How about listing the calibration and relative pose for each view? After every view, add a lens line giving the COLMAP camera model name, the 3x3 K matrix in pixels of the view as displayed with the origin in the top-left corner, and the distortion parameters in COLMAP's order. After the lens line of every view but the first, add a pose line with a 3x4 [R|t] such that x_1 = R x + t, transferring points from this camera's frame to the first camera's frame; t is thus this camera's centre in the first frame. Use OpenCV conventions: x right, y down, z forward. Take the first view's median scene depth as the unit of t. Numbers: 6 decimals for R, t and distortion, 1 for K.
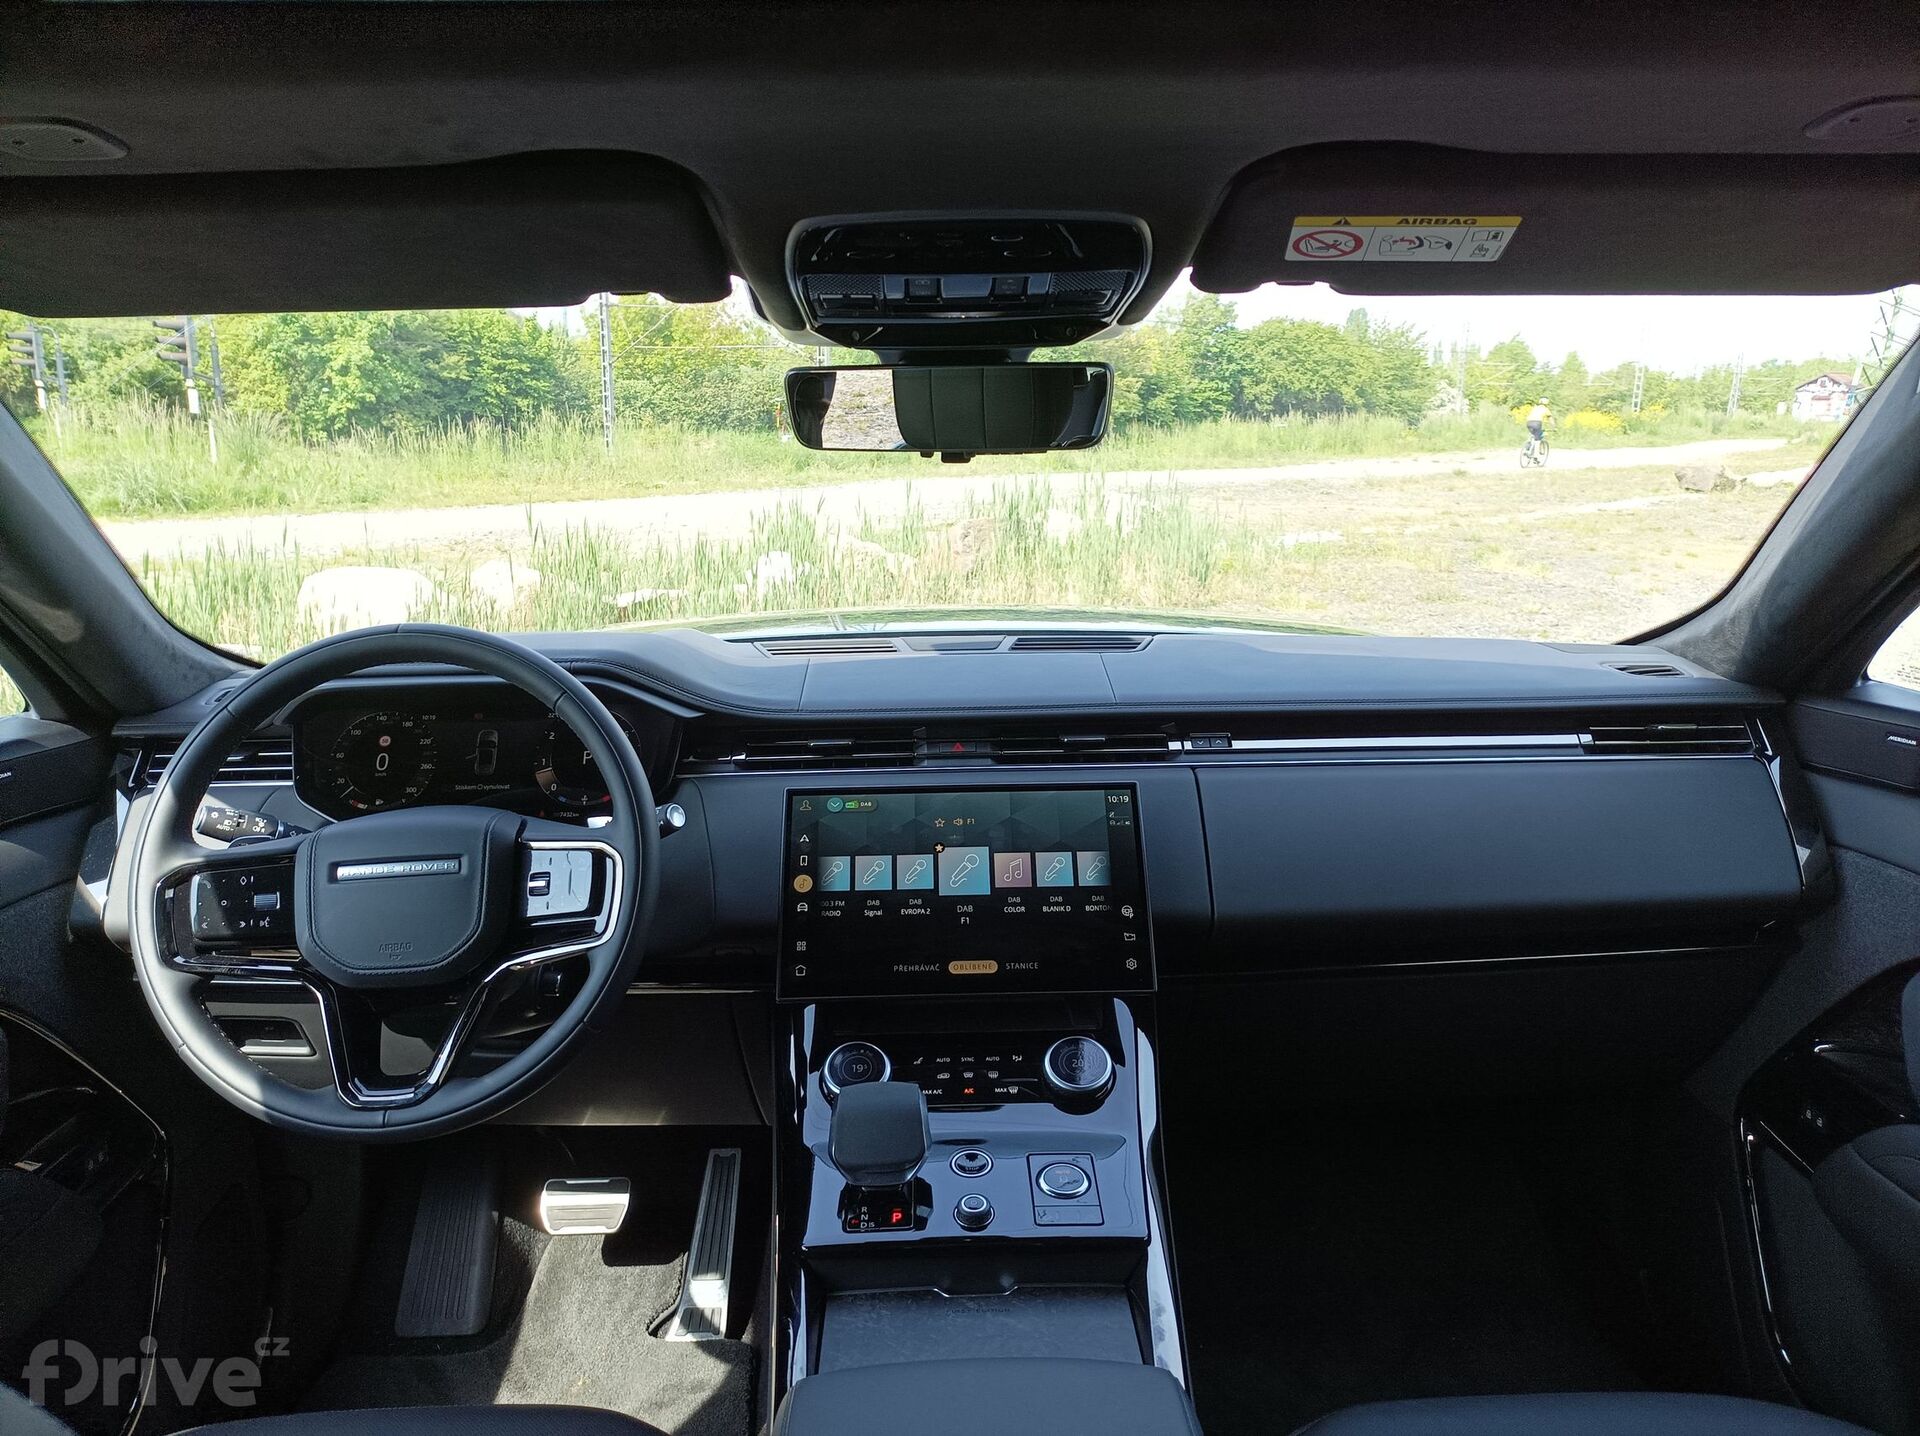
lens RADIAL K [[1951.8, 0, 960.0], [0, 1951.8, 718.0], [0, 0, 1]] dist [-0.000210, -0.004904]
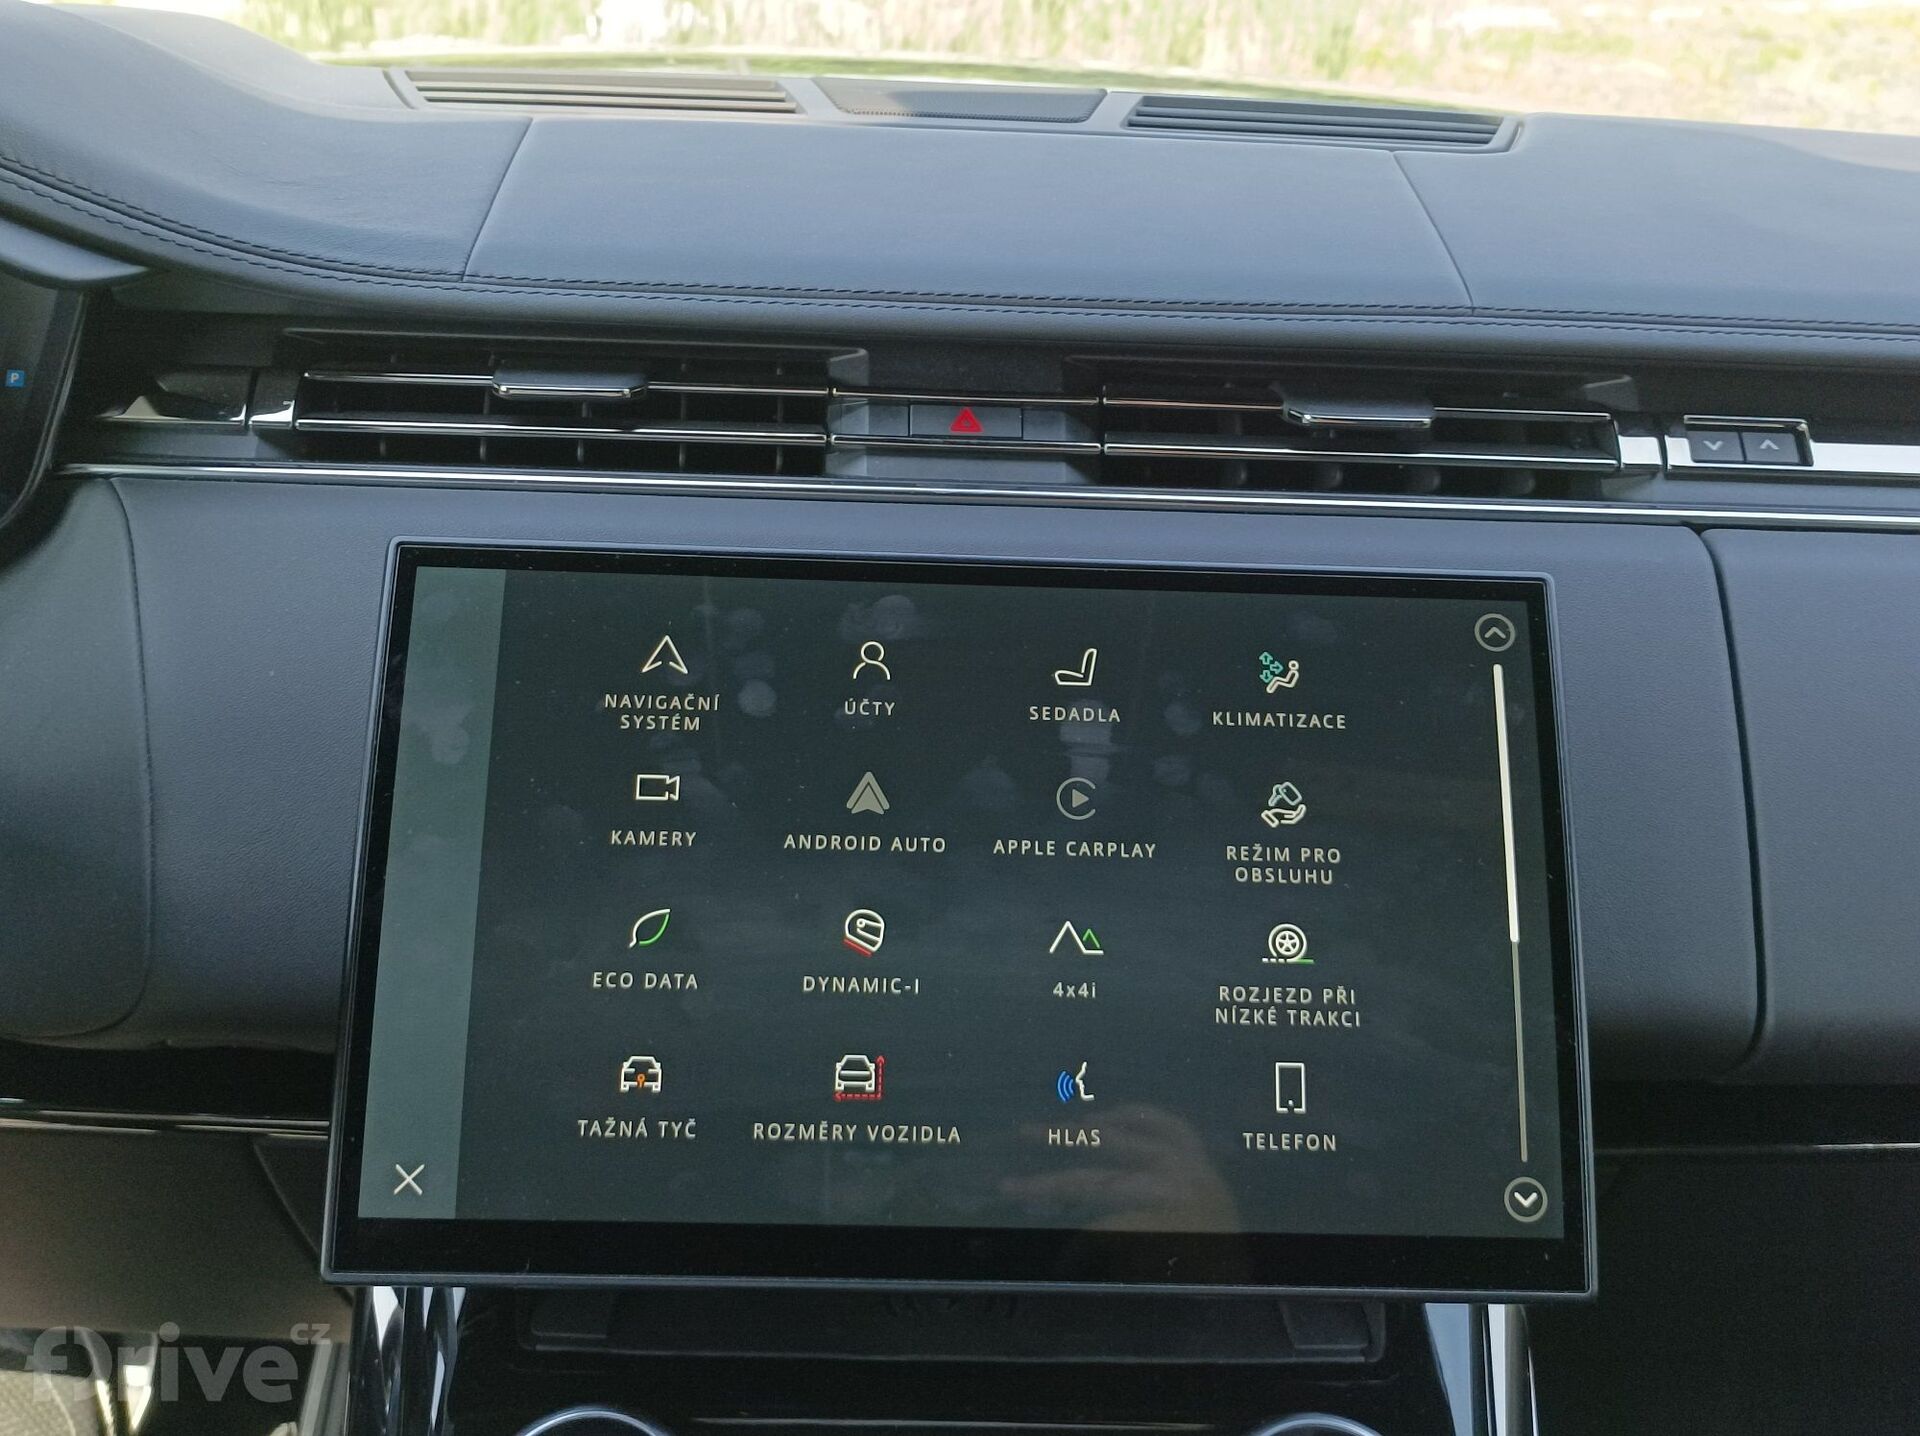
lens RADIAL K [[1951.8, 0, 960.0], [0, 1951.8, 718.0], [0, 0, 1]] dist [-0.000210, -0.004904]
pose [[0.998348, 0.045665, 0.034875, -0.010769], [-0.052331, 0.973260, 0.223664, -0.009019], [-0.023729, -0.225119, 0.974042, 0.677808]]
